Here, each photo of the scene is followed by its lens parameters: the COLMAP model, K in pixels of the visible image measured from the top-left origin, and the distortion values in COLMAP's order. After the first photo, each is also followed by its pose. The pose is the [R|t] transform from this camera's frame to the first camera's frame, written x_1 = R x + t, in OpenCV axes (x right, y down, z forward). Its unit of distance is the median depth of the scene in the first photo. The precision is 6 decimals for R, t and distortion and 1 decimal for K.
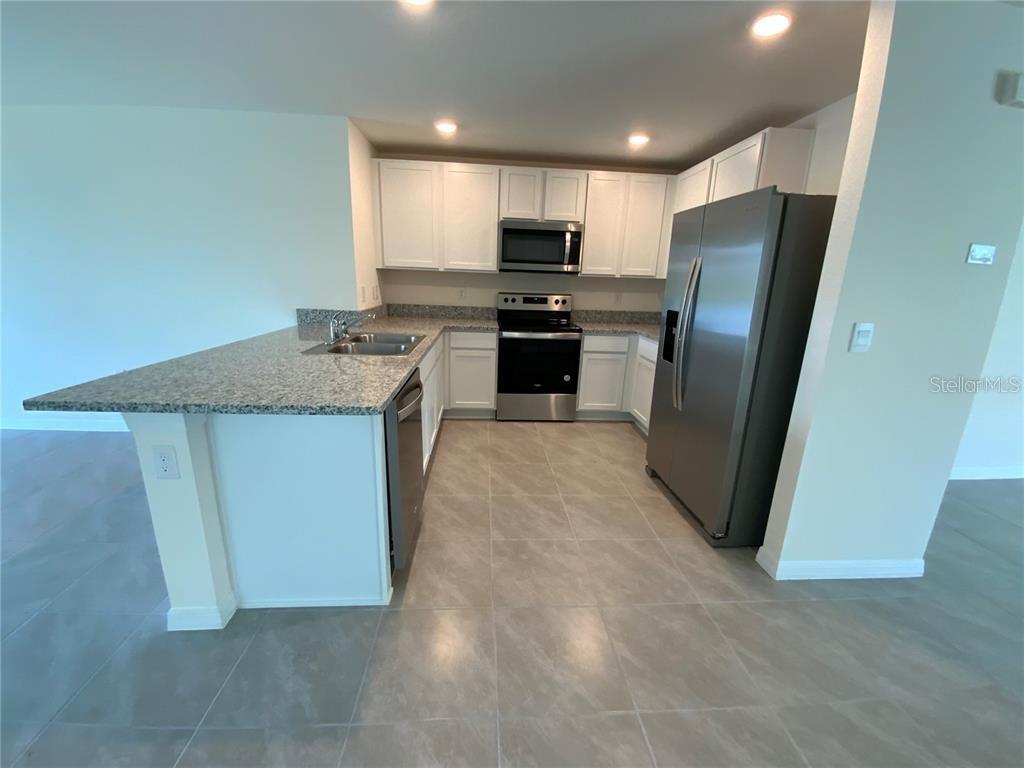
lens RADIAL K [[413.8, 0, 512.0], [0, 413.8, 384.0], [0, 0, 1]] dist [0.002744, -0.014792]
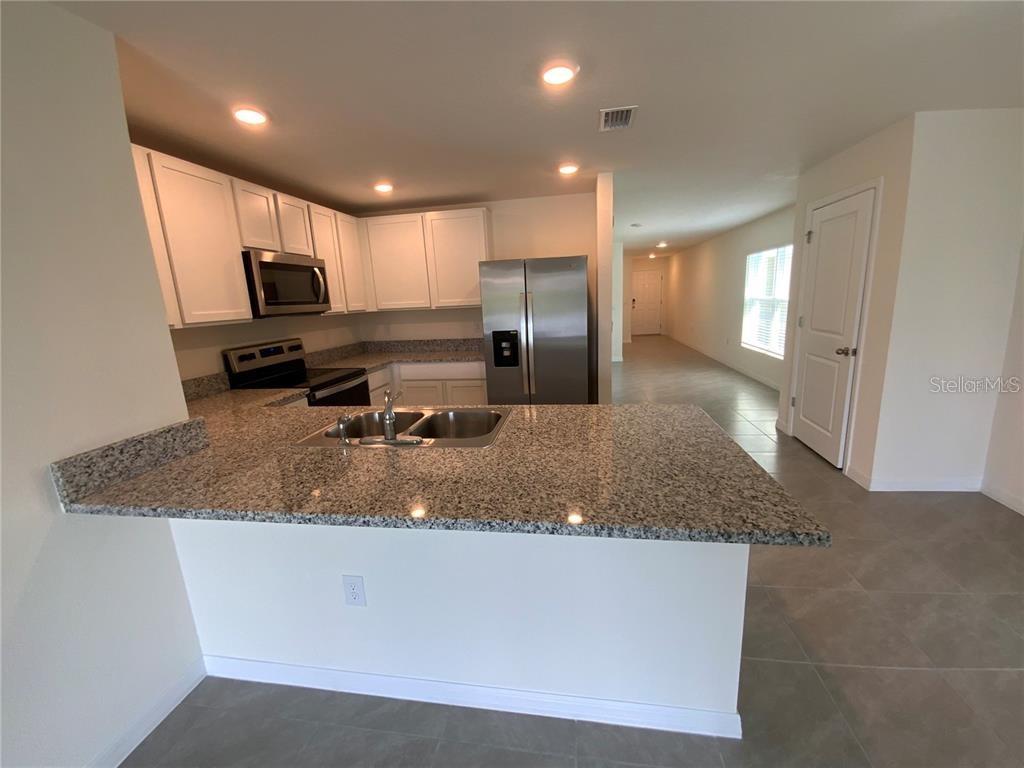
lens RADIAL K [[413.8, 0, 512.0], [0, 413.8, 384.0], [0, 0, 1]] dist [0.002744, -0.014792]
pose [[0.227793, -0.242992, 0.942903, -0.648647], [0.296080, 0.939793, 0.170661, -0.160169], [-0.927603, 0.240300, 0.286023, 0.418435]]
